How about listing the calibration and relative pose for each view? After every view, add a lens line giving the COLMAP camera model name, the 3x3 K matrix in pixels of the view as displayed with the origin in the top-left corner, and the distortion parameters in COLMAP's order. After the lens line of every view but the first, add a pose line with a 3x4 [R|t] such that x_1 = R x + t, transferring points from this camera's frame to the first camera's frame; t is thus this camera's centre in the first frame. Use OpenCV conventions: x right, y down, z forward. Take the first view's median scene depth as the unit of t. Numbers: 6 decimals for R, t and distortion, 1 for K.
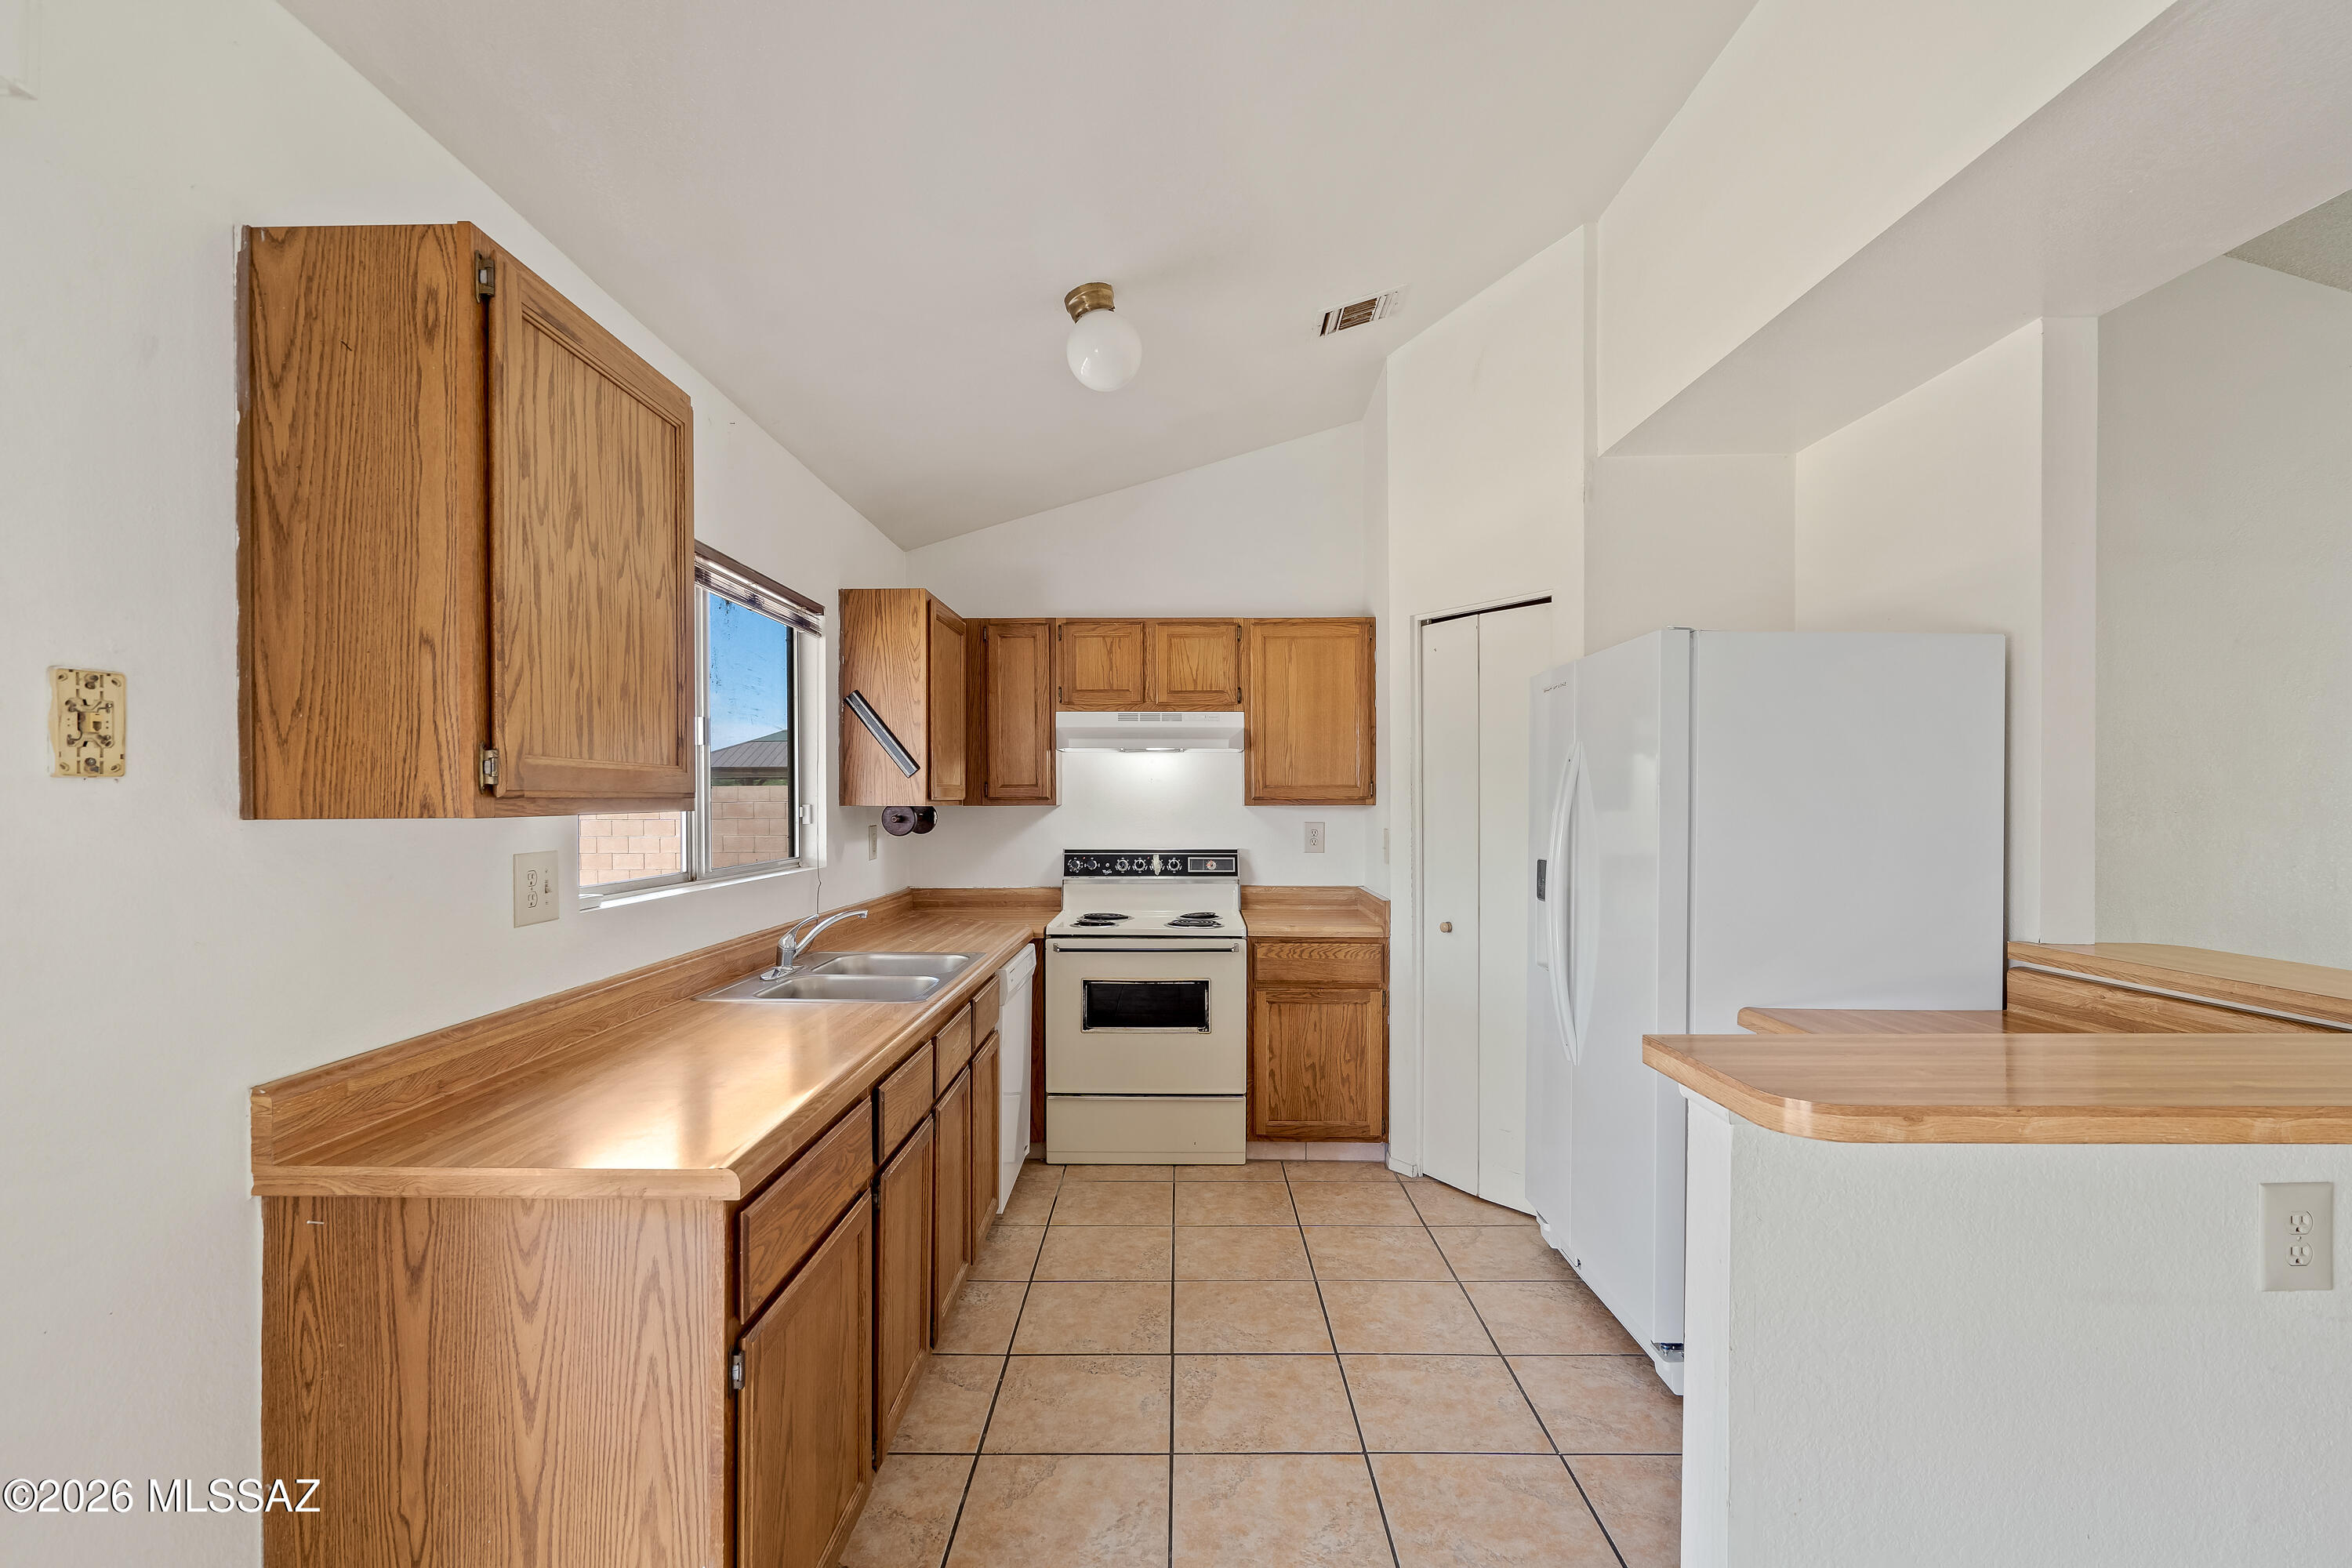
lens RADIAL K [[1074.3, 0, 1160.7], [0, 1074.3, 797.7], [0, 0, 1]] dist [-0.002578, 0.001260]
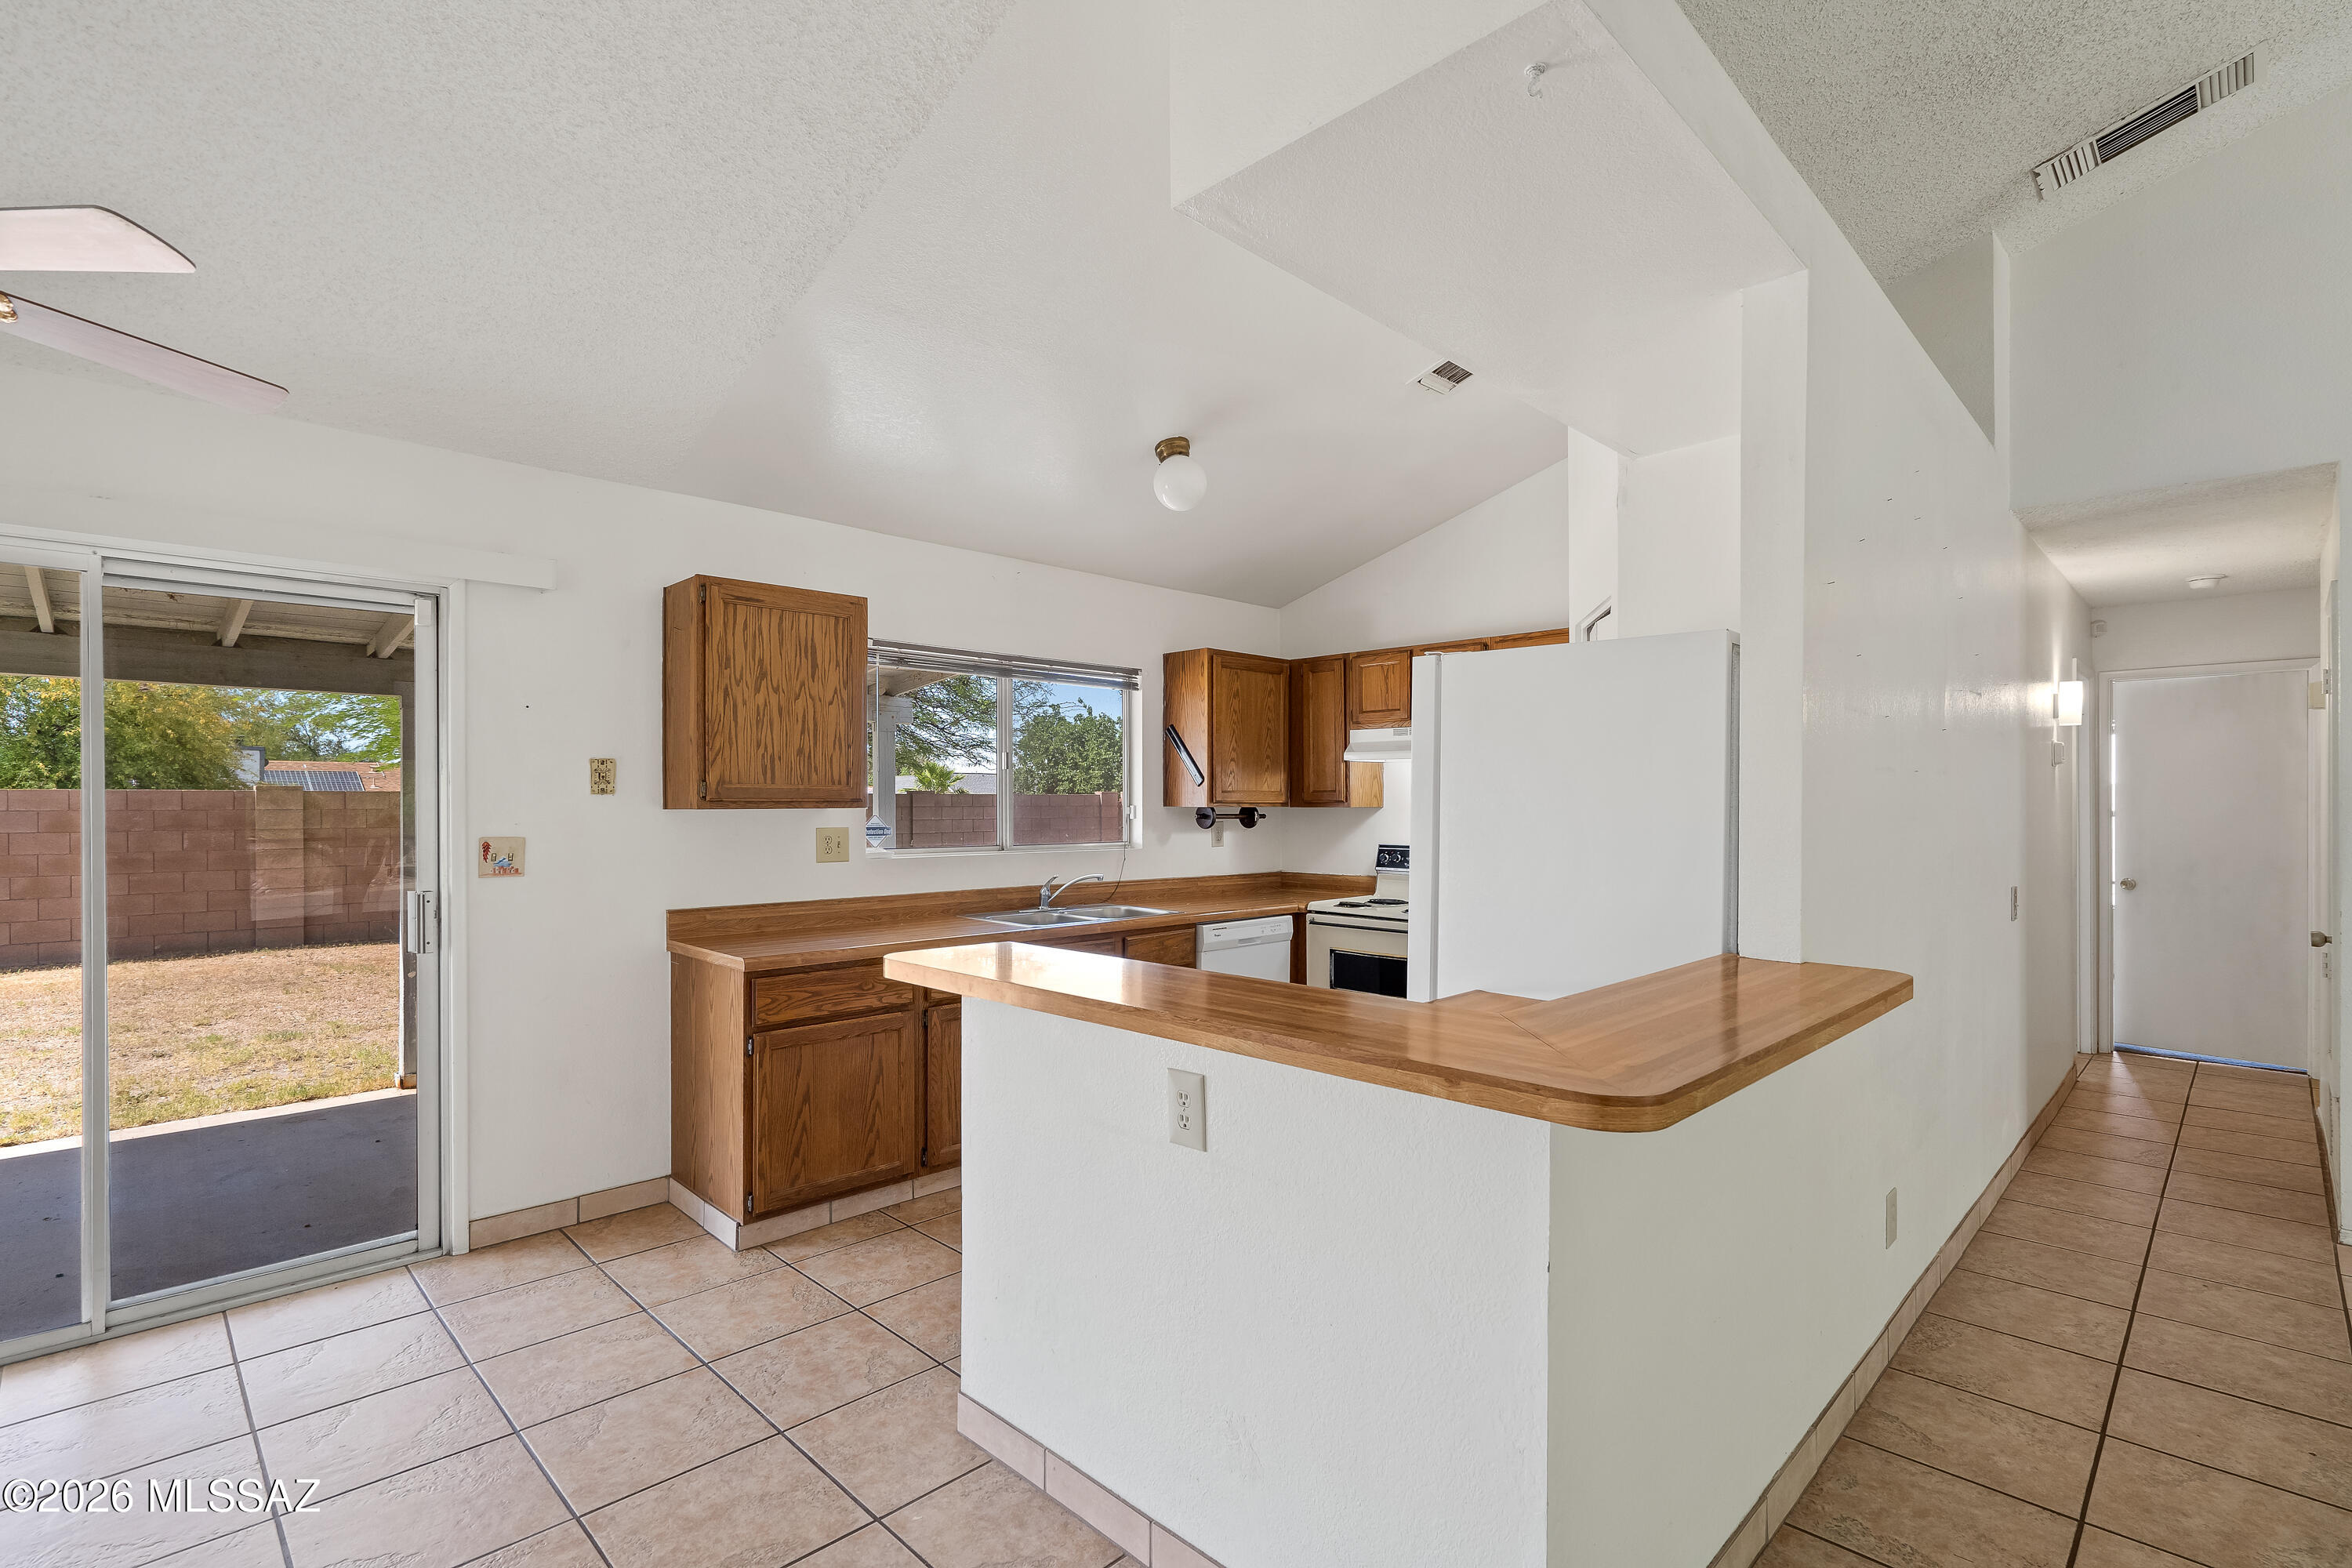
lens RADIAL K [[1074.3, 0, 1175.4], [0, 1074.3, 802.7], [0, 0, 1]] dist [-0.002578, 0.001260]
pose [[0.719421, 0.002168, -0.694571, 0.664426], [-0.000253, 0.999996, 0.002860, -0.001489], [0.694575, -0.001882, 0.719418, -0.013603]]
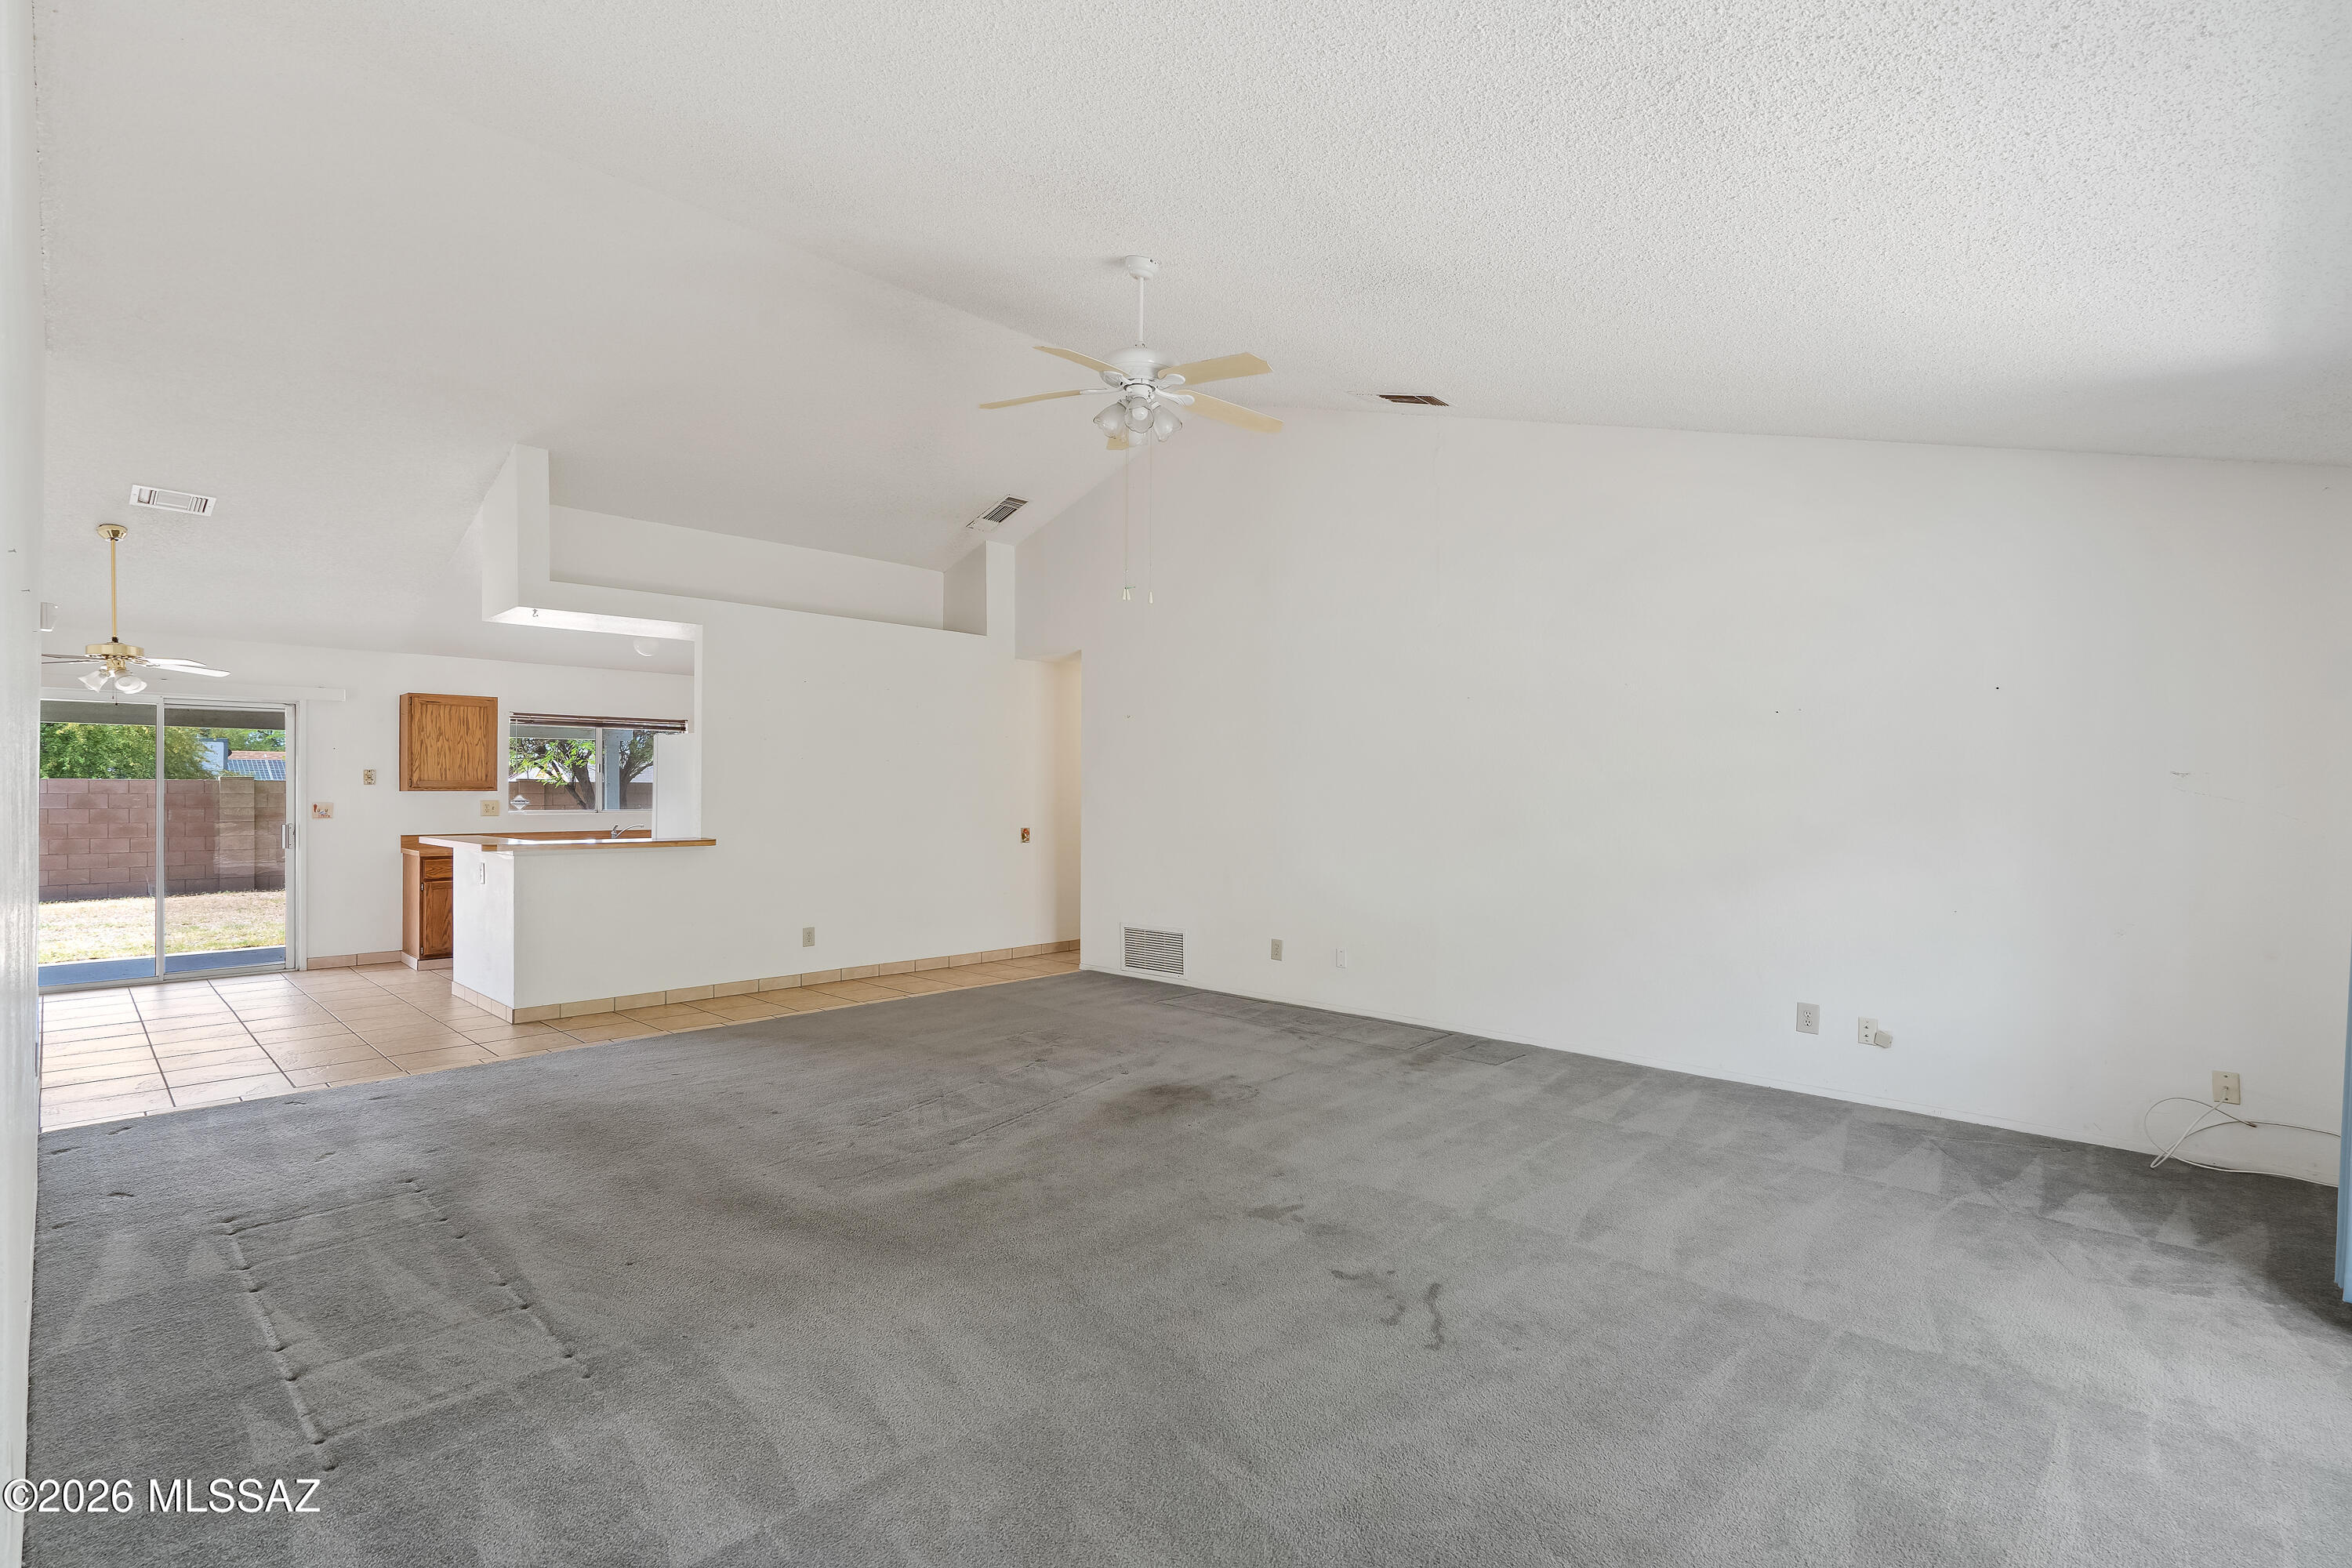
lens RADIAL K [[1074.3, 0, 1175.7], [0, 1074.3, 792.3], [0, 0, 1]] dist [-0.002578, 0.001260]
pose [[0.732596, 0.003848, -0.680653, 2.284895], [-0.002682, 0.999993, 0.002766, -0.001387], [0.680659, -0.000201, 0.732600, -0.166527]]
